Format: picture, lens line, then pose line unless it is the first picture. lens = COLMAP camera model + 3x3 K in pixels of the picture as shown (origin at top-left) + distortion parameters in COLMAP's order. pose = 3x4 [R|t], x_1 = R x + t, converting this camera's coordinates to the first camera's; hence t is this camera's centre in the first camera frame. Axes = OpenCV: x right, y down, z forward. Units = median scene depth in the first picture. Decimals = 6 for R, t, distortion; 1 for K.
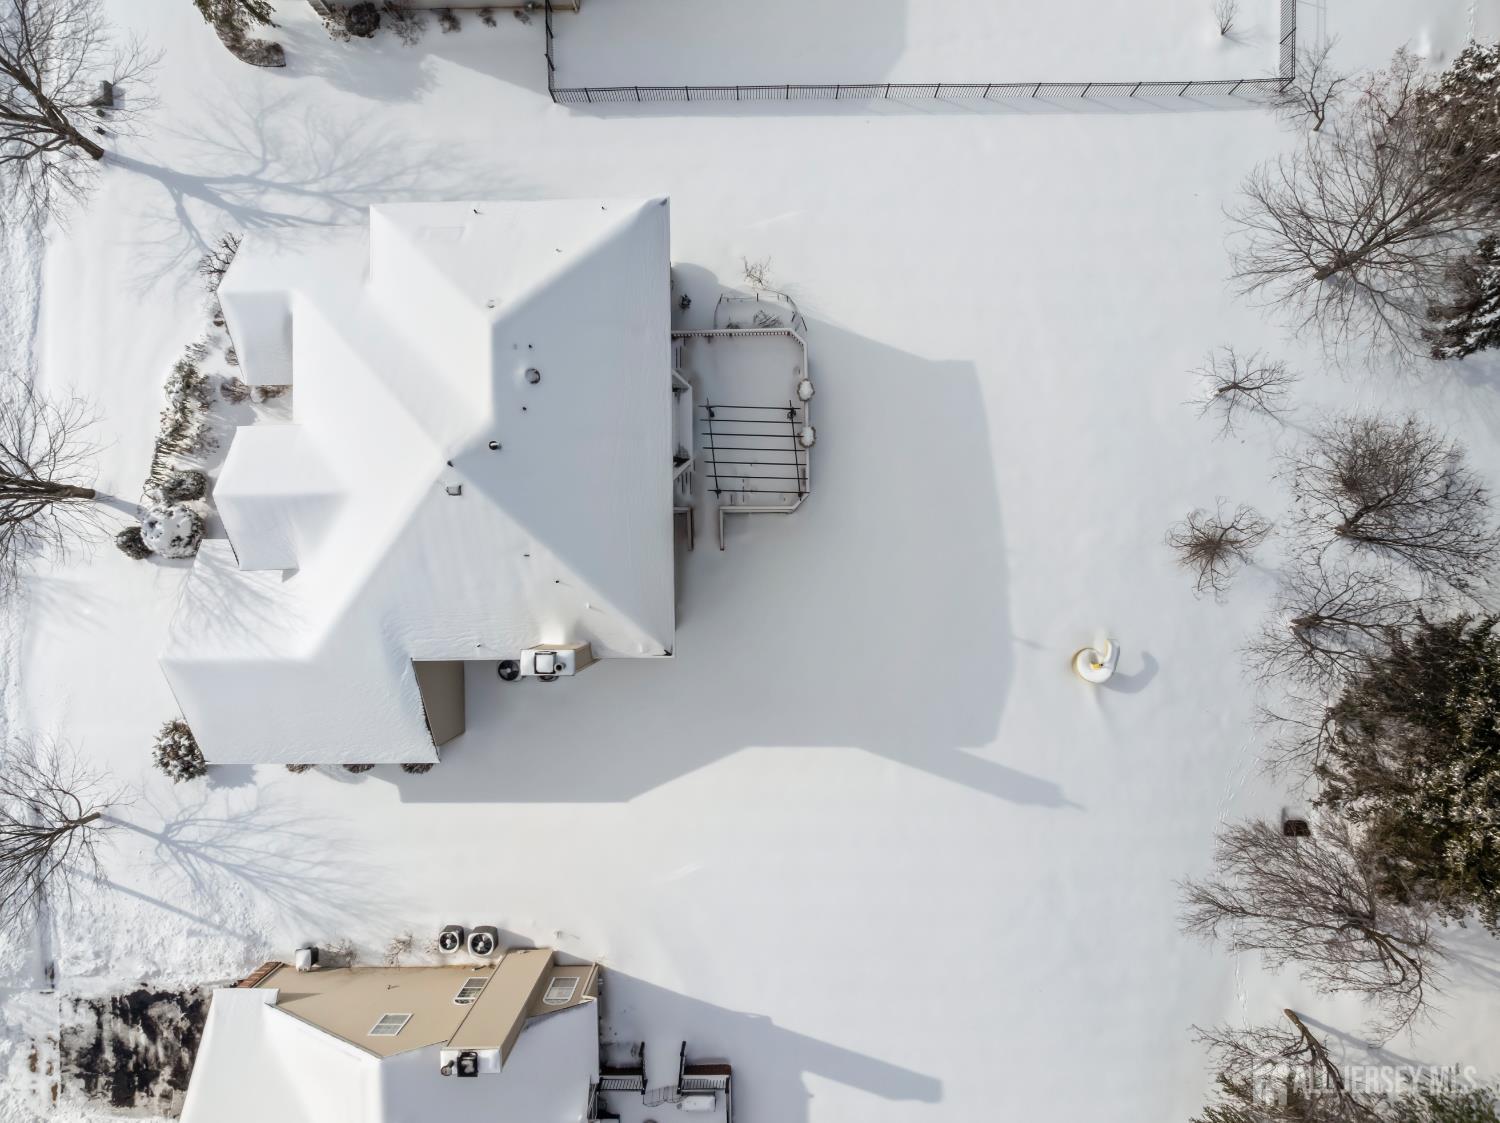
lens RADIAL K [[1140.2, 0, 750.0], [0, 1140.2, 561.5], [0, 0, 1]] dist [-0.116104, 0.073626]
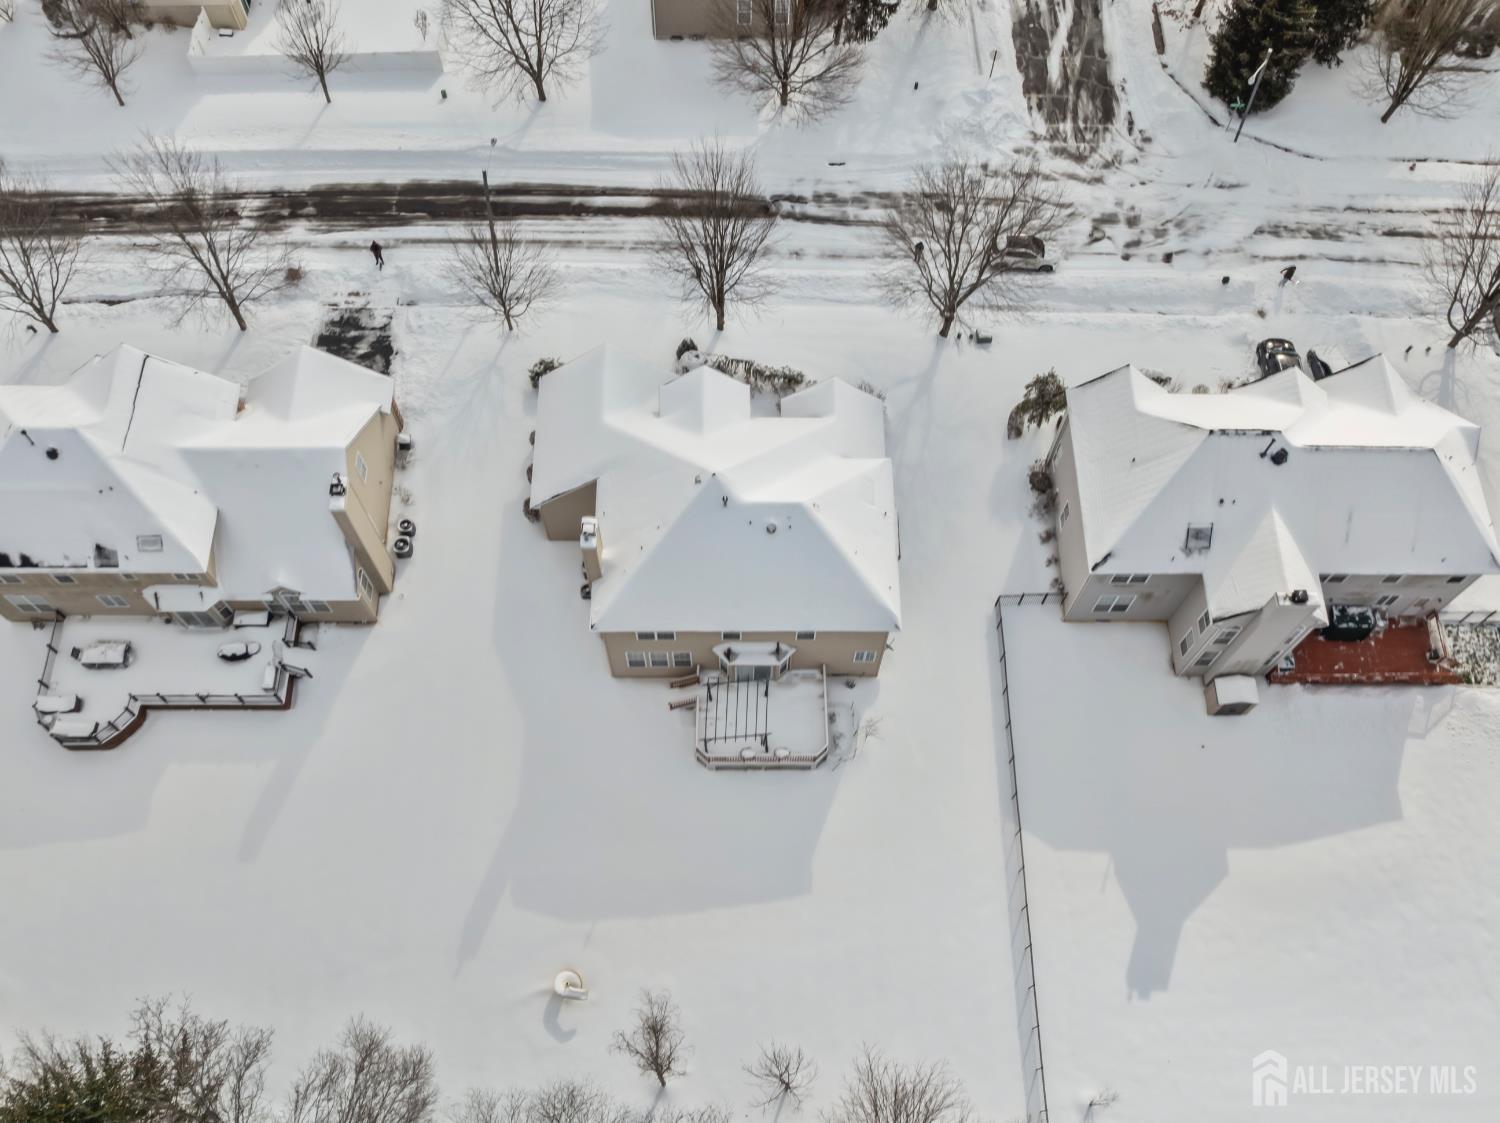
lens RADIAL K [[1140.2, 0, 750.0], [0, 1140.2, 561.5], [0, 0, 1]] dist [-0.116104, 0.073626]
pose [[0.002056, 0.905324, -0.424717, 0.387524], [-0.999675, -0.008933, -0.023880, -0.070935], [-0.025413, 0.424628, 0.905011, -0.309752]]
